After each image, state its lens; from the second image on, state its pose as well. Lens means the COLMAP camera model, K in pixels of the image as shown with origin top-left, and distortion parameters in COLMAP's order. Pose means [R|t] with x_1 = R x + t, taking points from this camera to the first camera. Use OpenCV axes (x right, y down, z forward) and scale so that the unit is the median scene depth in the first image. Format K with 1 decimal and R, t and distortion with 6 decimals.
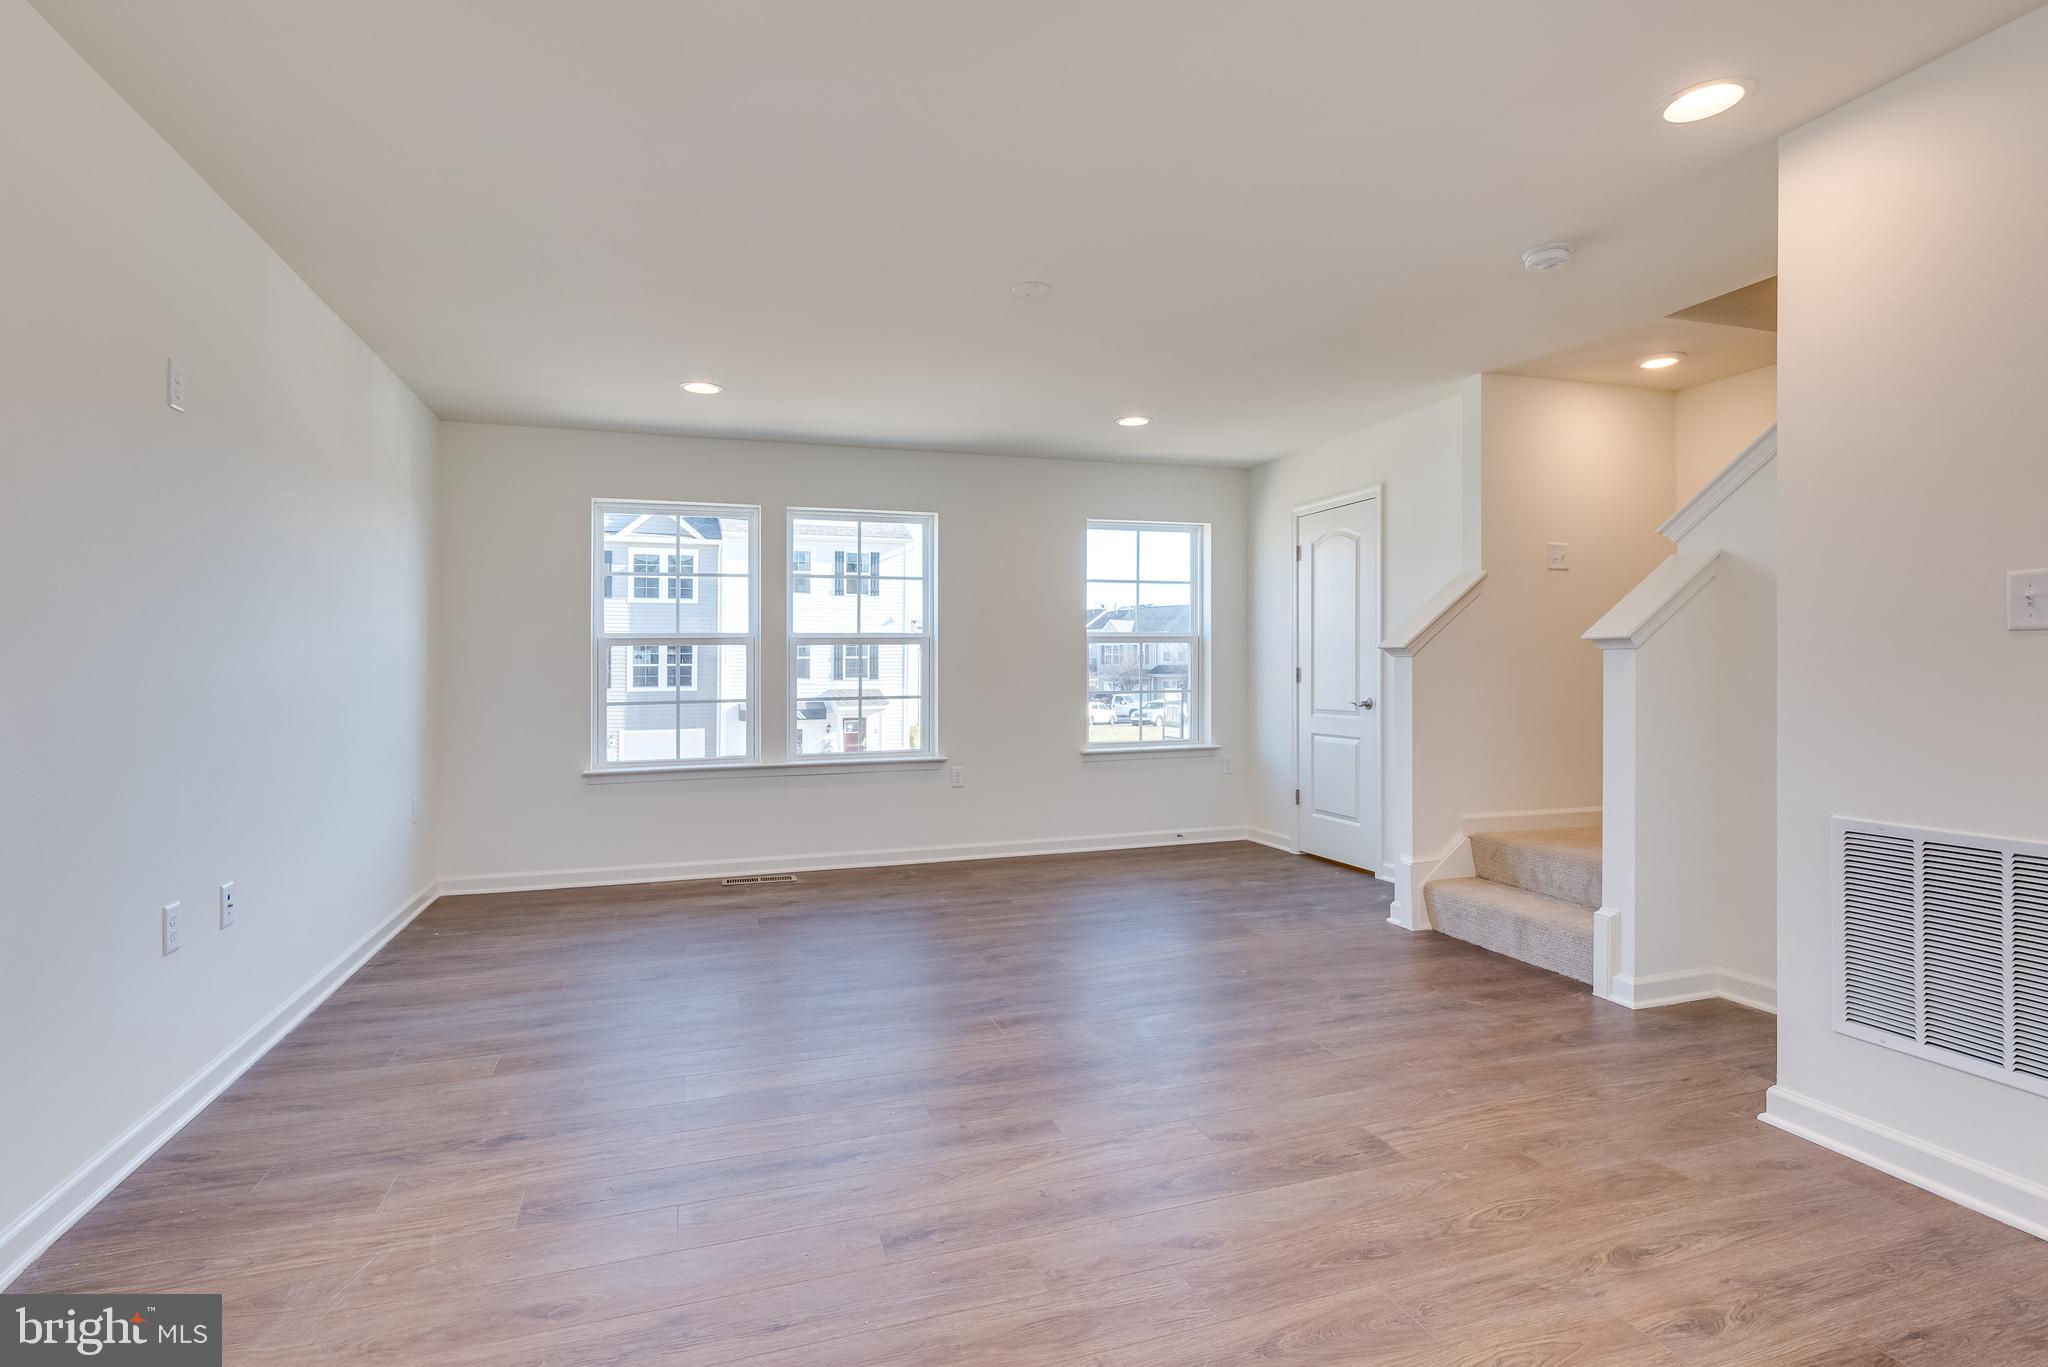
lens RADIAL K [[997.4, 0, 994.5], [0, 997.4, 661.1], [0, 0, 1]] dist [-0.006808, 0.001231]
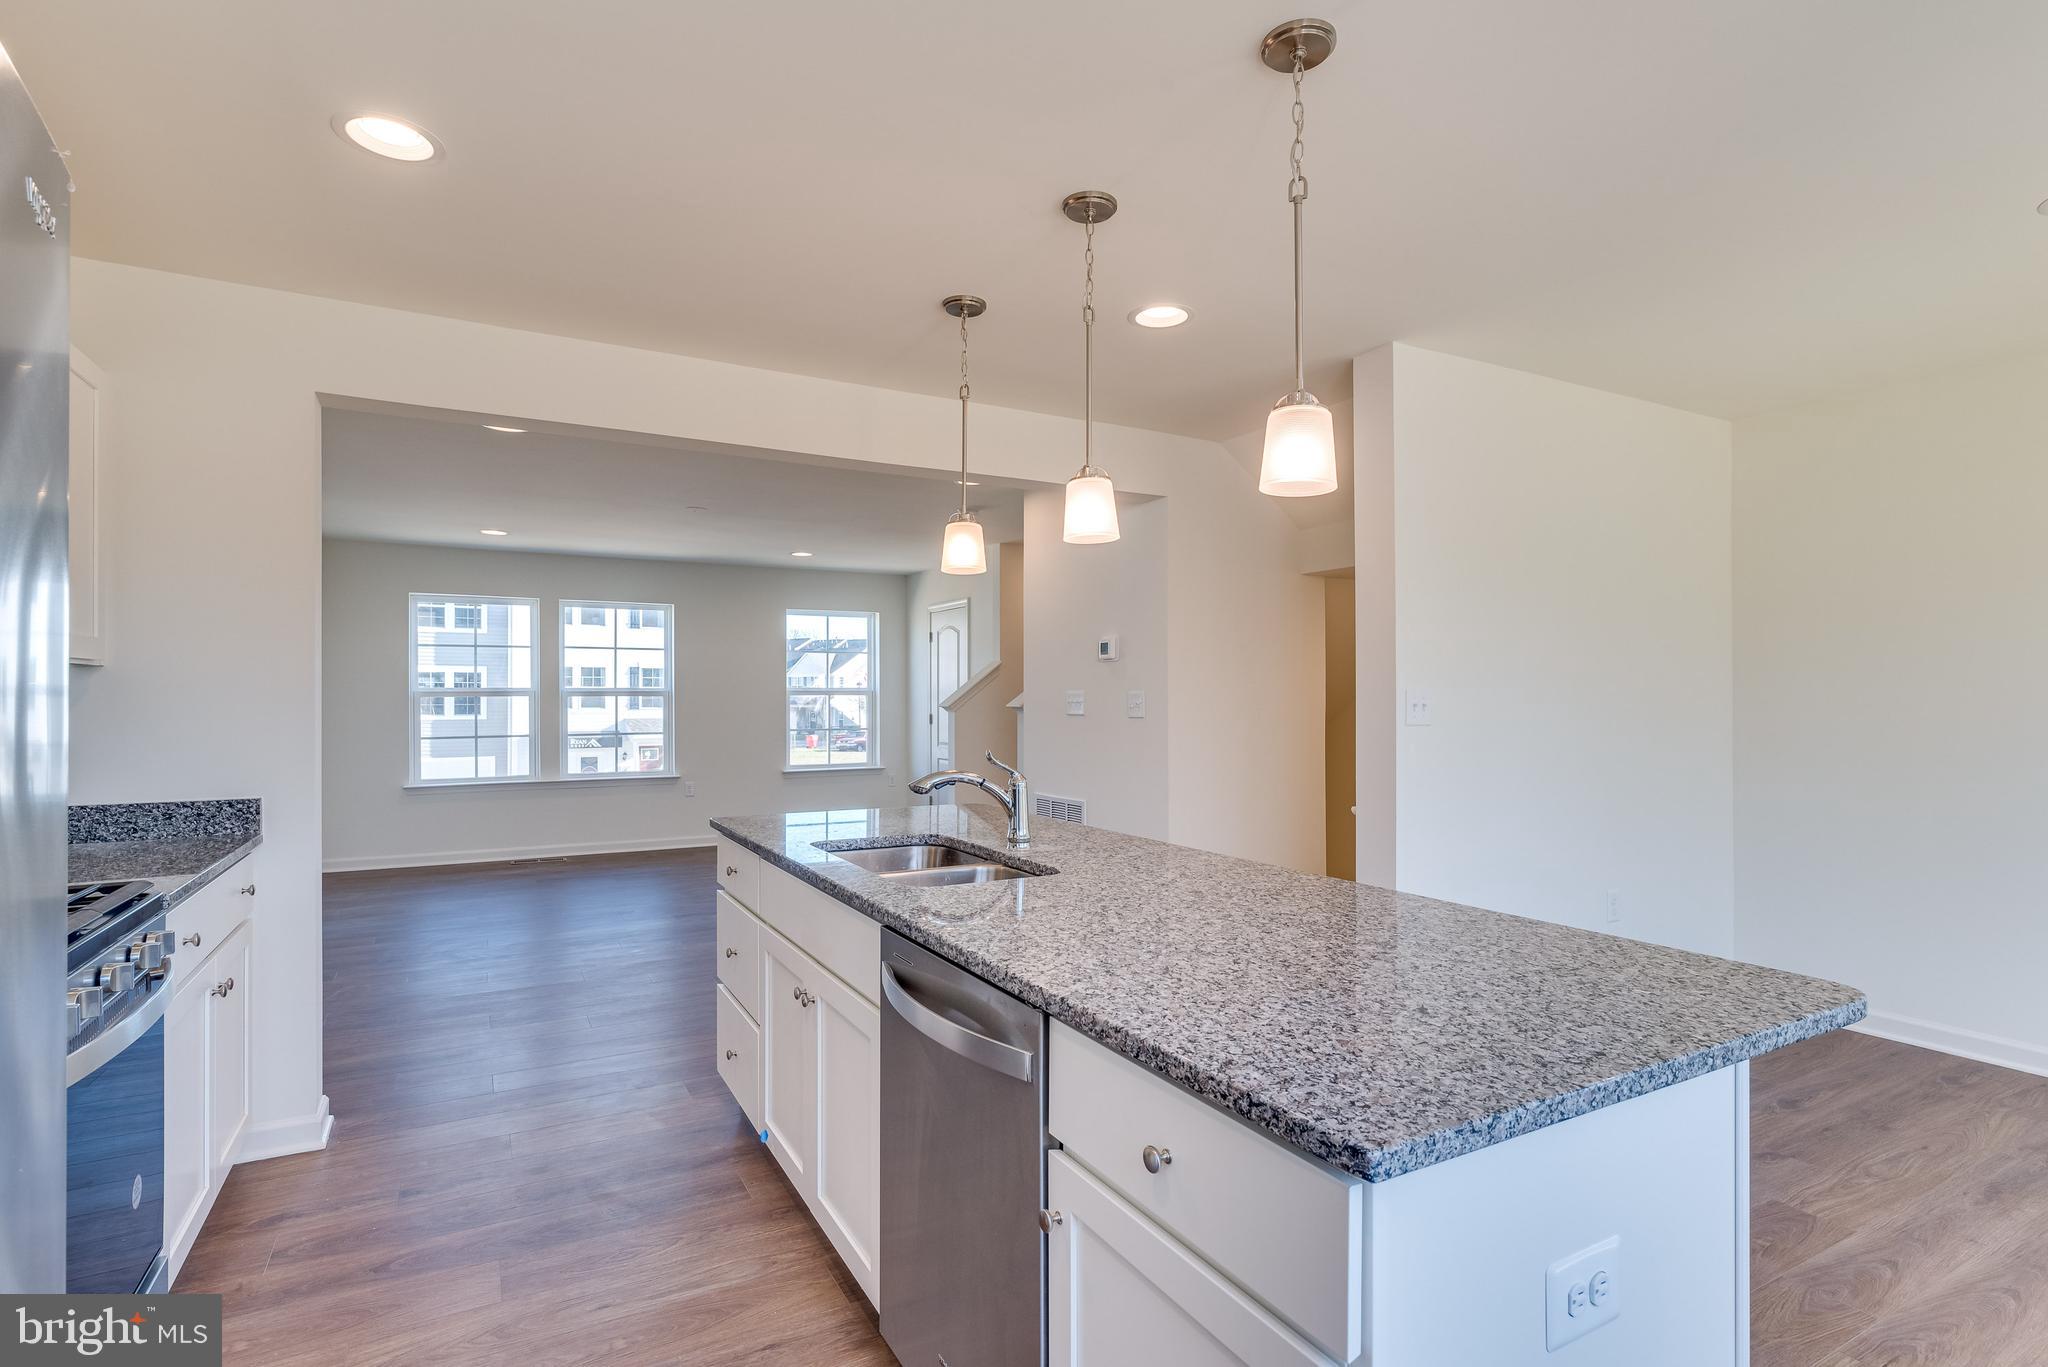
lens RADIAL K [[997.4, 0, 1023.6], [0, 997.4, 714.0], [0, 0, 1]] dist [-0.006808, 0.001231]
pose [[0.978768, 0.006689, 0.204863, 0.167837], [-0.011942, 0.999631, 0.024416, -0.038669], [-0.204624, -0.026344, 0.978486, -0.594491]]
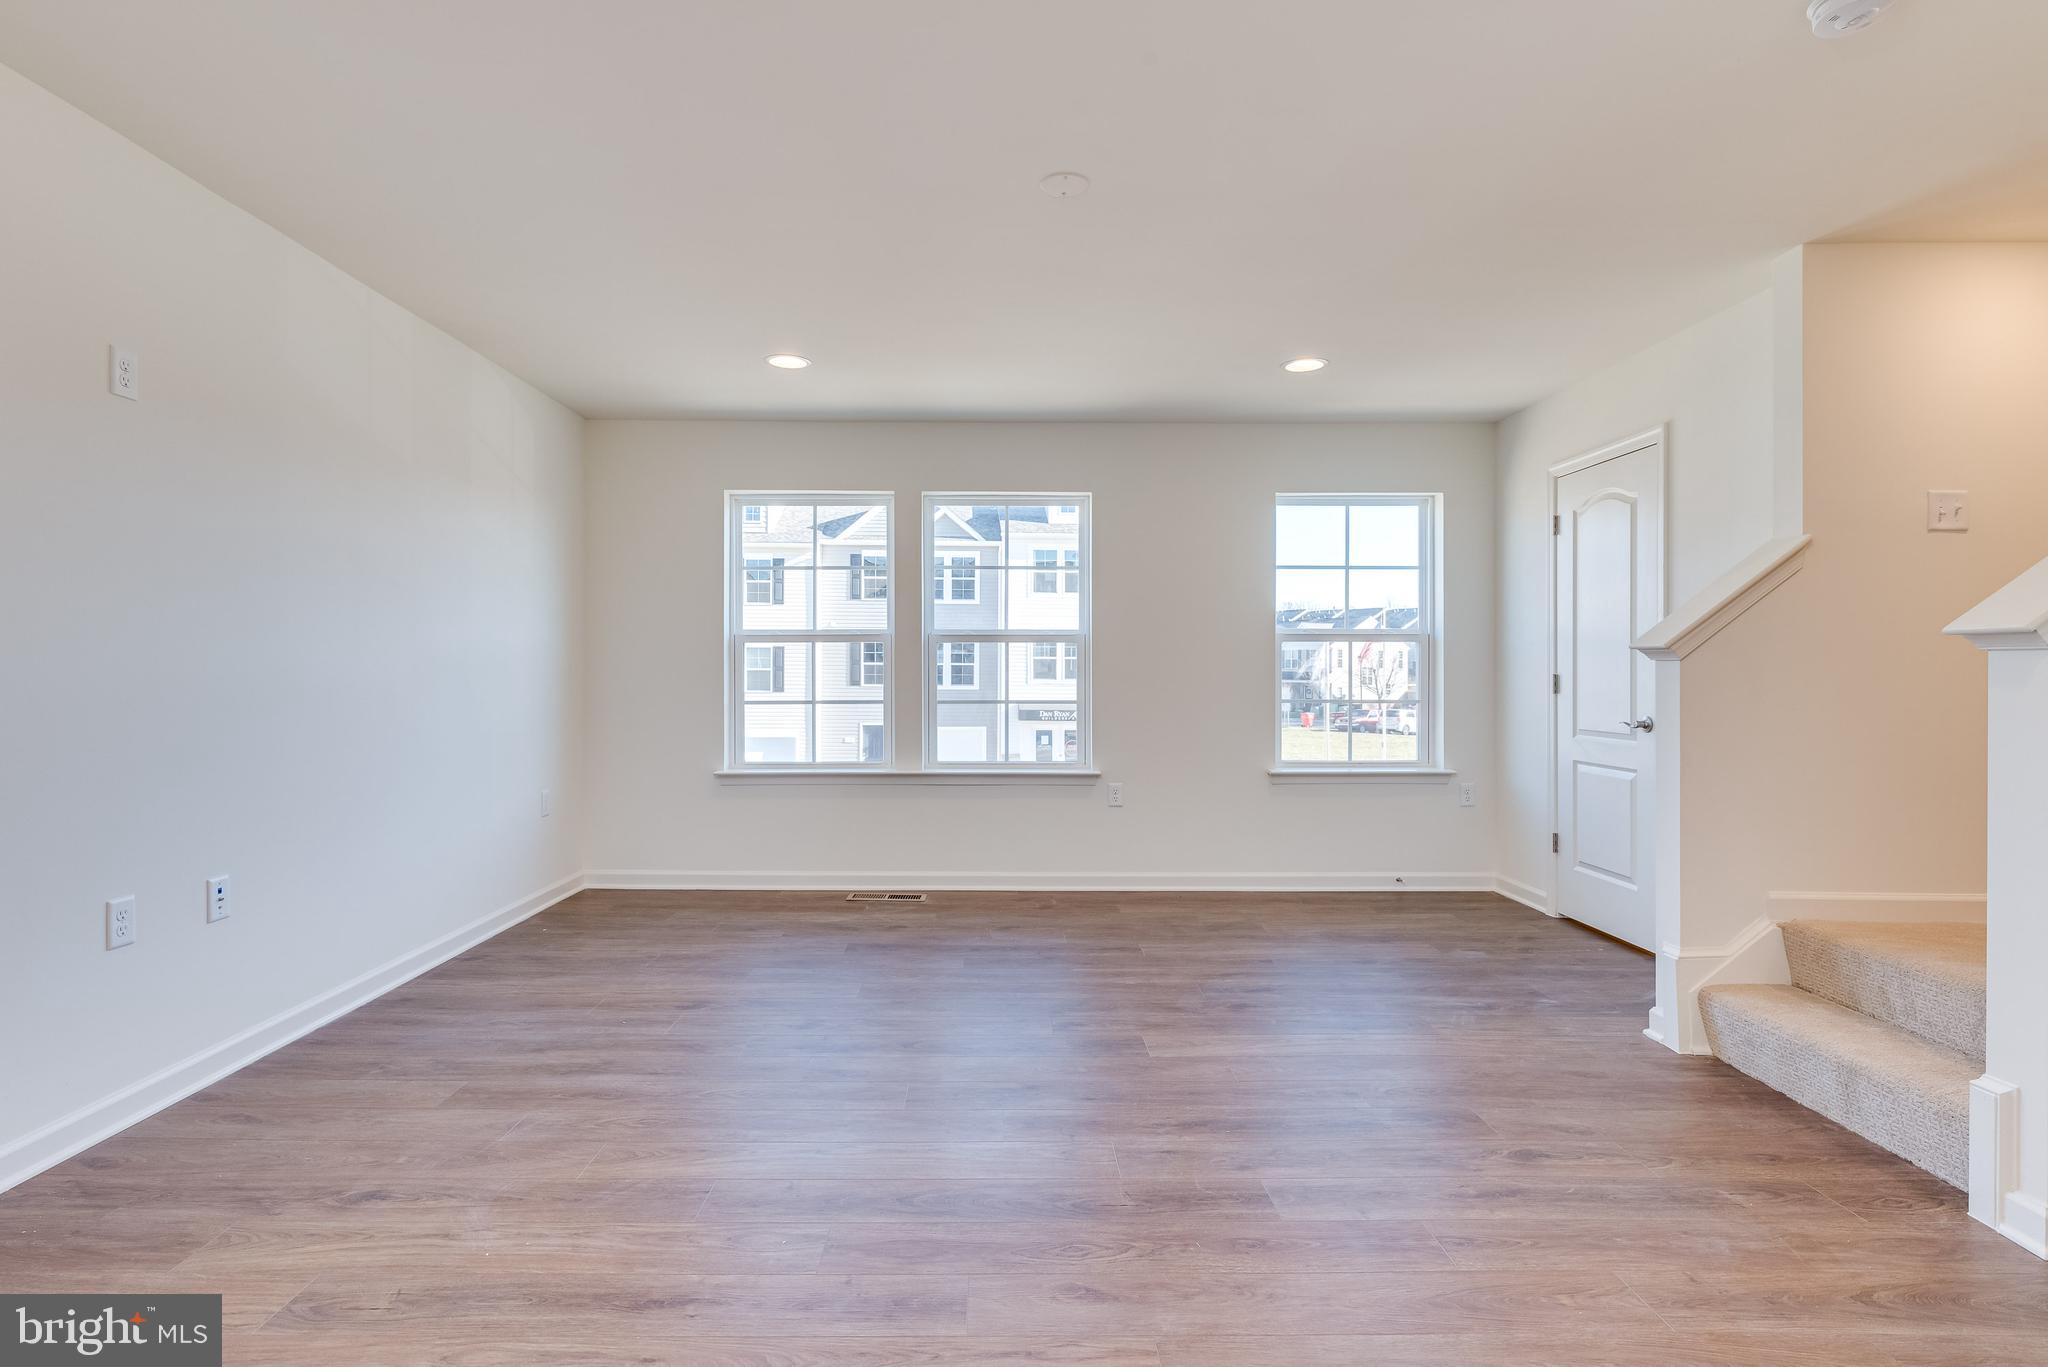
lens RADIAL K [[997.4, 0, 986.6], [0, 997.4, 659.8], [0, 0, 1]] dist [-0.006808, 0.001231]
pose [[0.951237, 0.008216, -0.308351, 0.152091], [-0.008926, 0.999960, -0.000893, -0.000250], [0.308331, 0.003602, 0.951272, 0.166180]]
